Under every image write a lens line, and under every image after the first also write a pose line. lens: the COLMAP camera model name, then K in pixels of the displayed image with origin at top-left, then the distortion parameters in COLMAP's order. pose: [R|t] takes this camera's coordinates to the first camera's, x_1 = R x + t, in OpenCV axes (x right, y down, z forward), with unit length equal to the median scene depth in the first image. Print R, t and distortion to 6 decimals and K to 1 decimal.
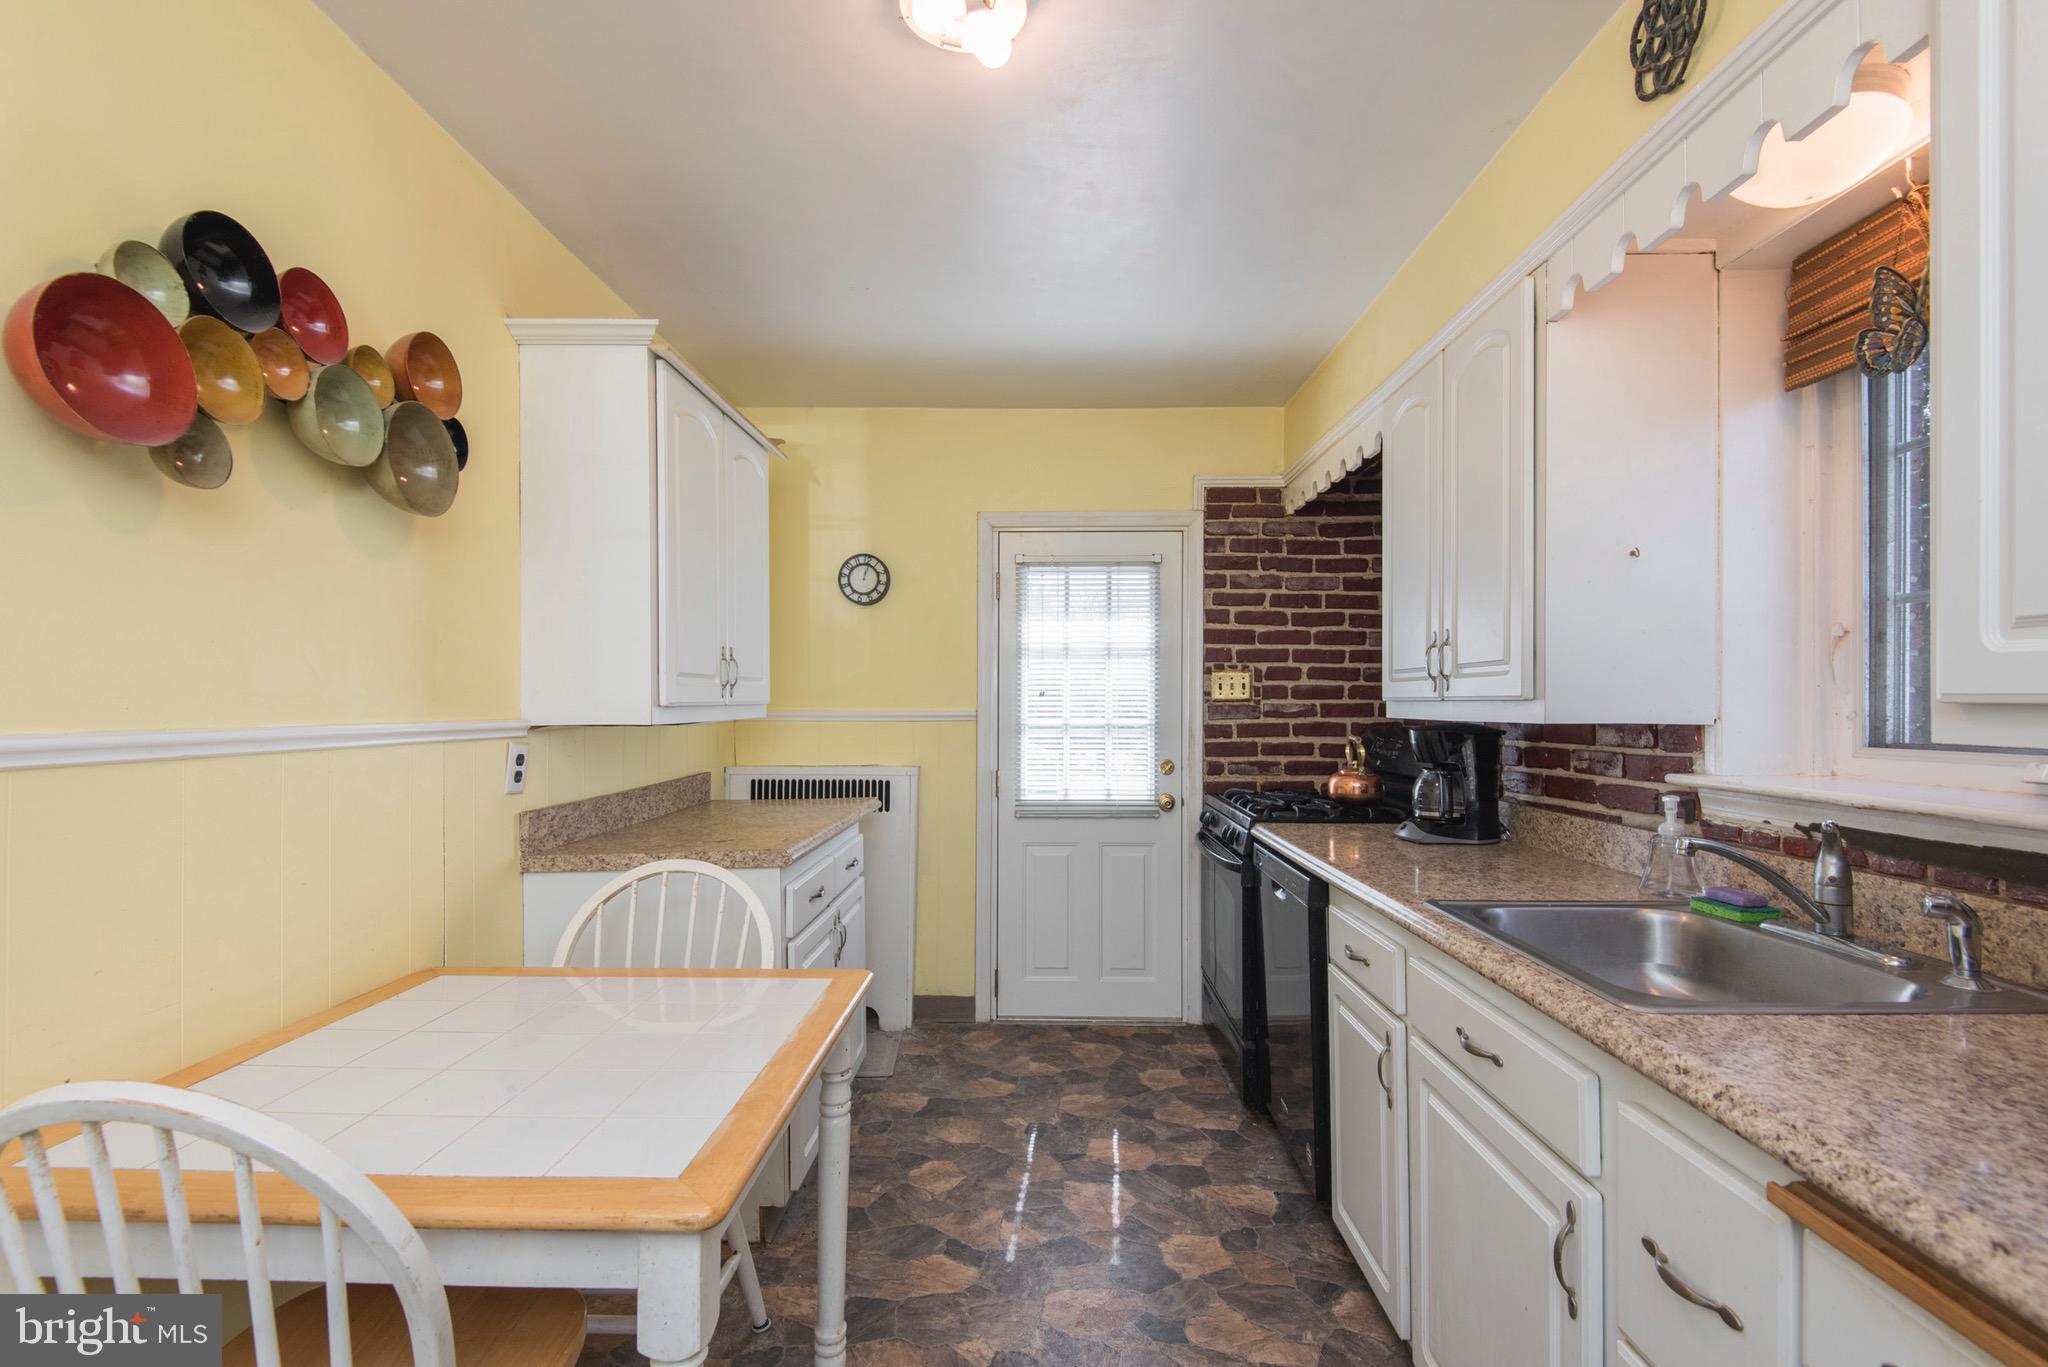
lens RADIAL K [[964.2, 0, 1050.6], [0, 964.2, 693.9], [0, 0, 1]] dist [0.029186, -0.021013]
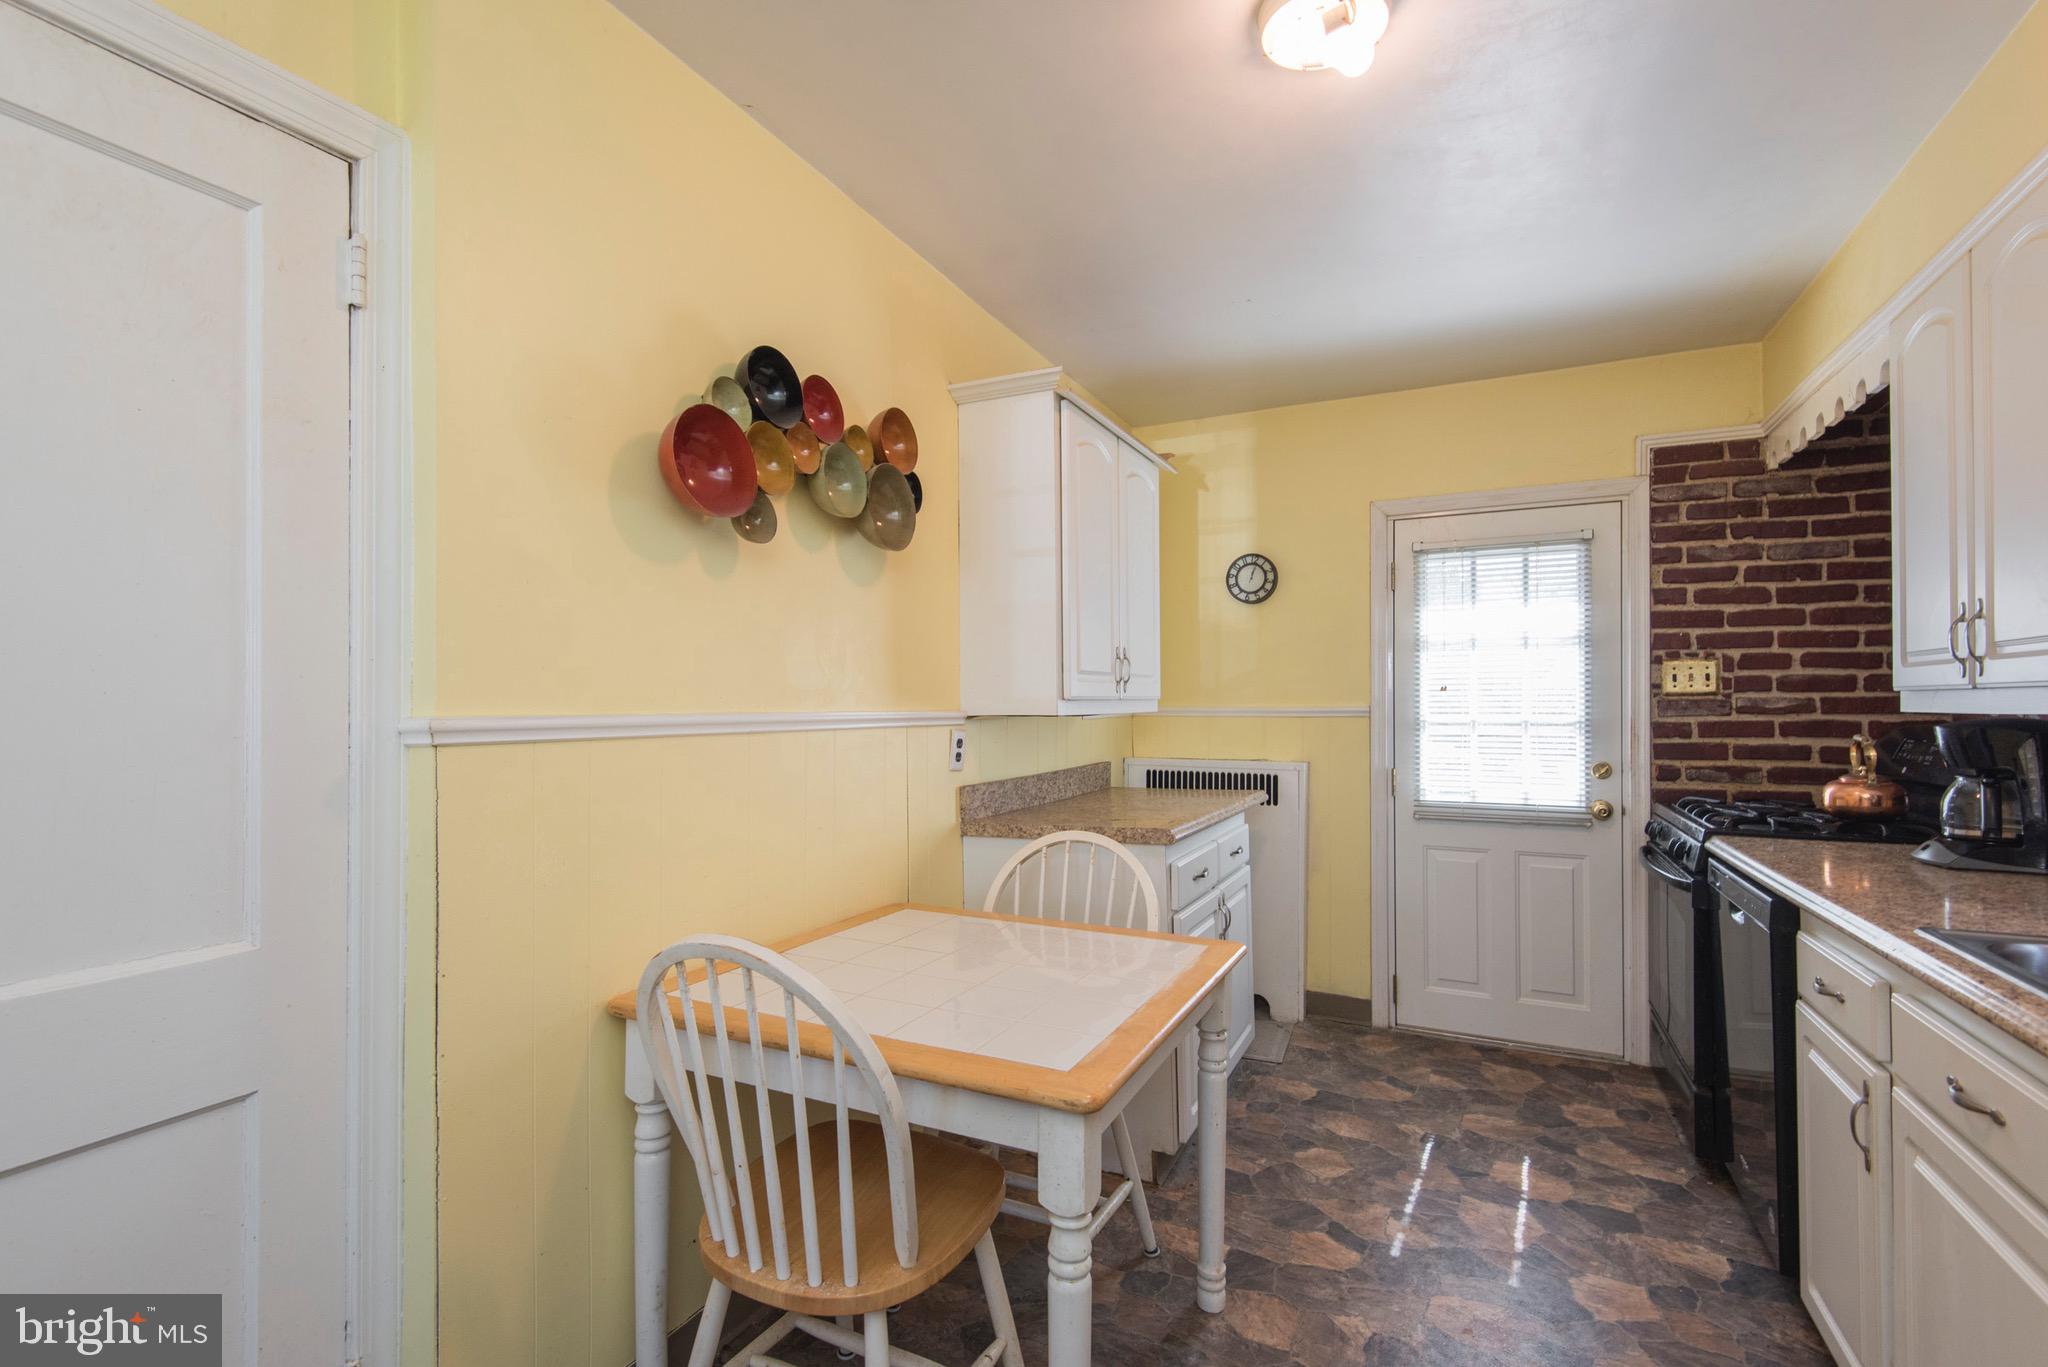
lens RADIAL K [[980.1, 0, 1024.0], [0, 980.1, 683.5], [0, 0, 1]] dist [0.039621, -0.023013]
pose [[0.905258, -0.012318, -0.424684, 0.042472], [0.007189, 0.999881, -0.013680, 0.007919], [0.424802, 0.009331, 0.905238, -0.068289]]
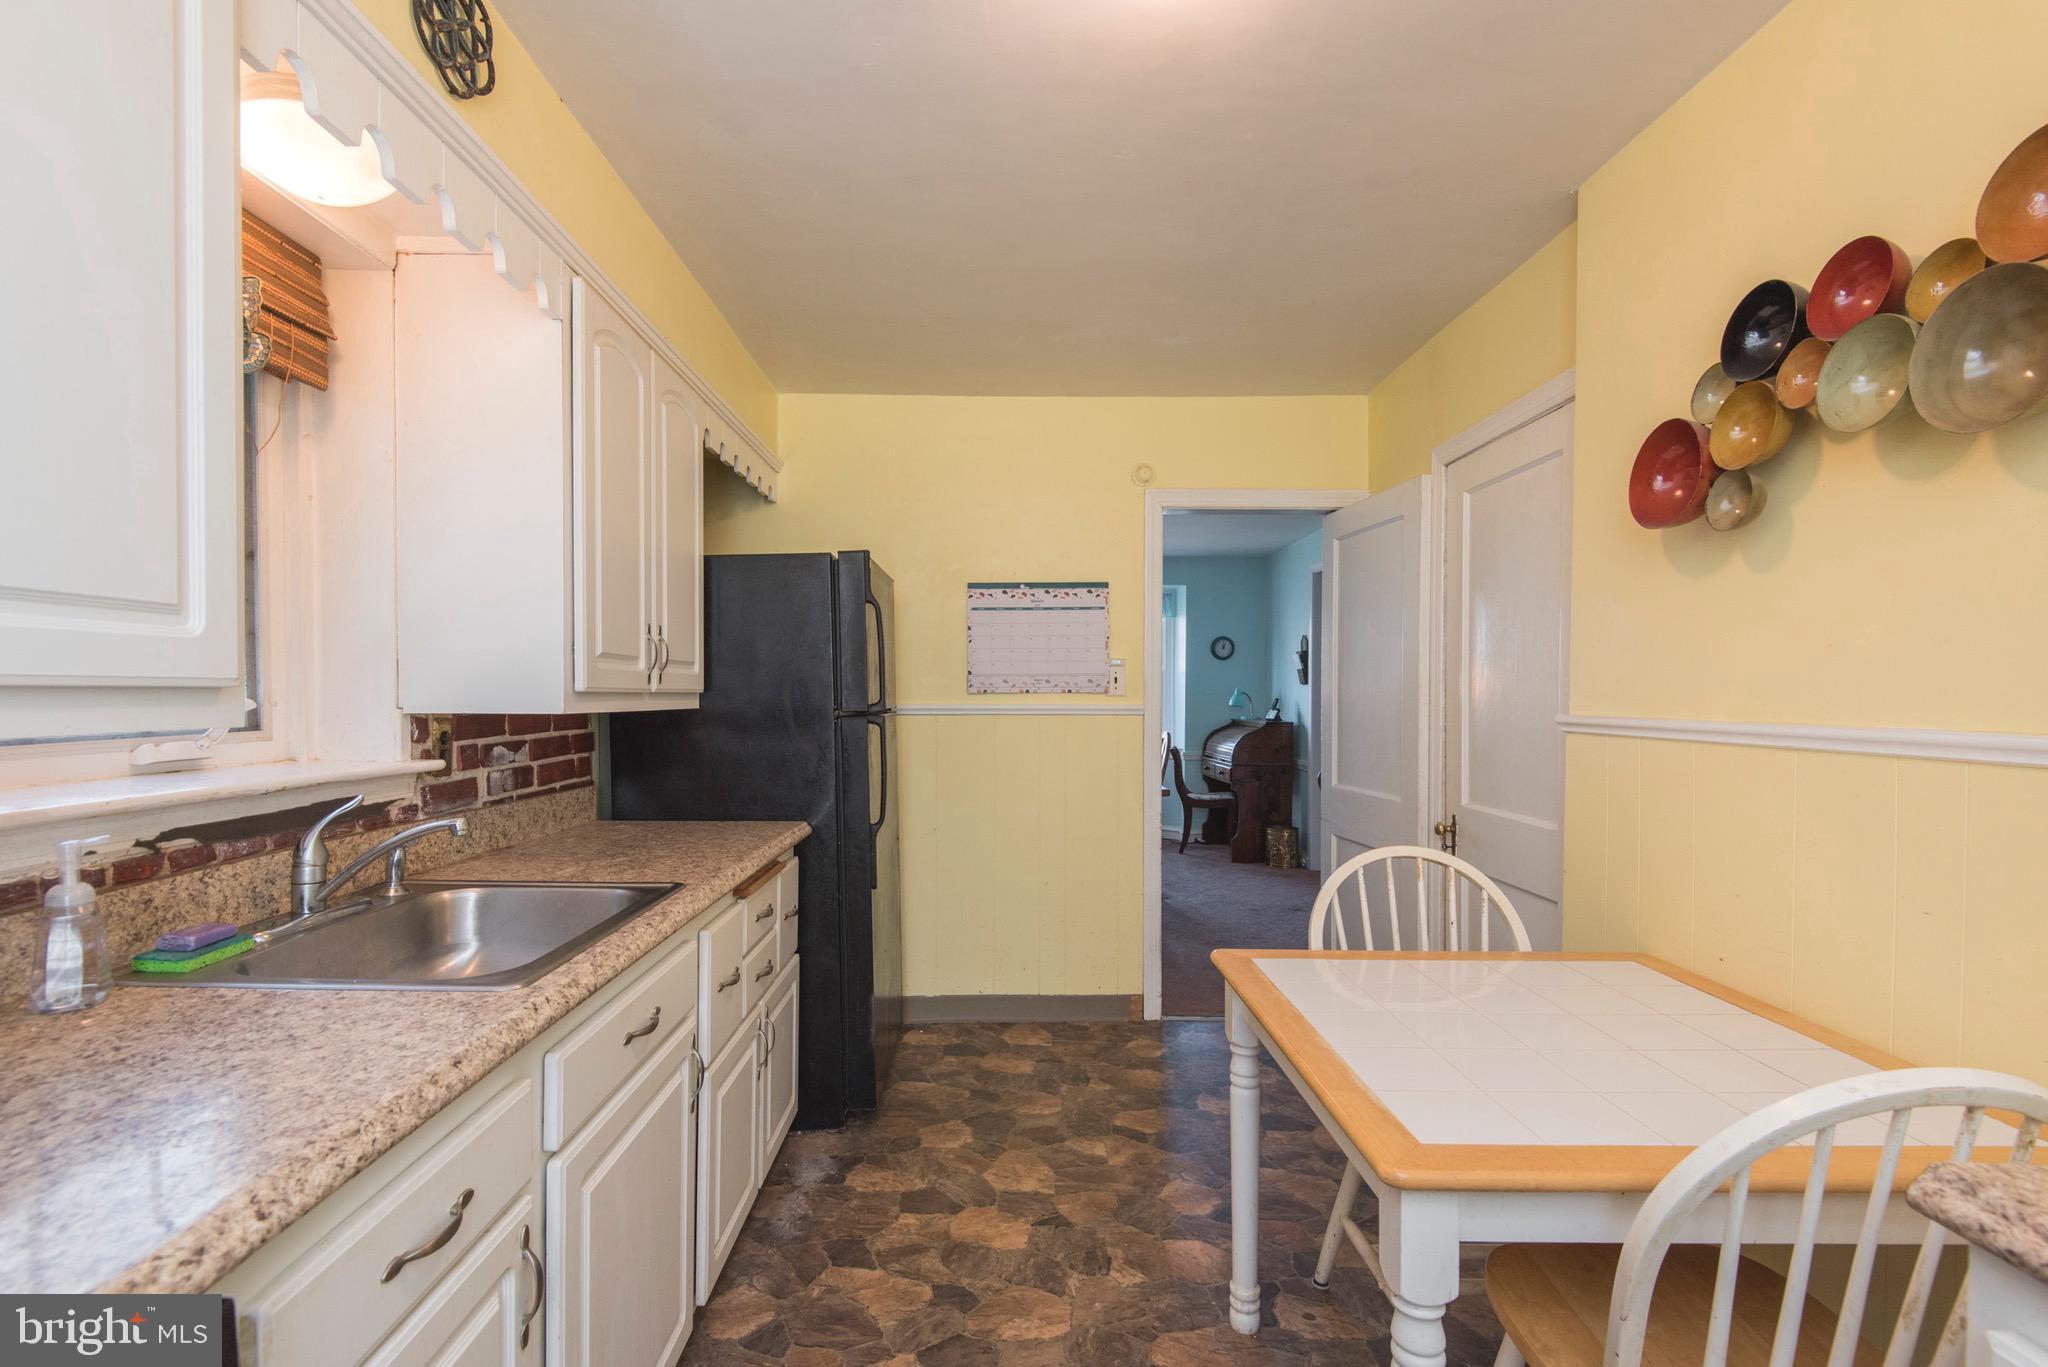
lens RADIAL K [[980.1, 0, 1024.0], [0, 980.1, 683.5], [0, 0, 1]] dist [0.039621, -0.023013]
pose [[-0.999718, -0.010390, -0.021376, 0.065236], [-0.010101, 0.999856, -0.013602, 0.010068], [0.021514, -0.013383, -0.999679, 1.847328]]
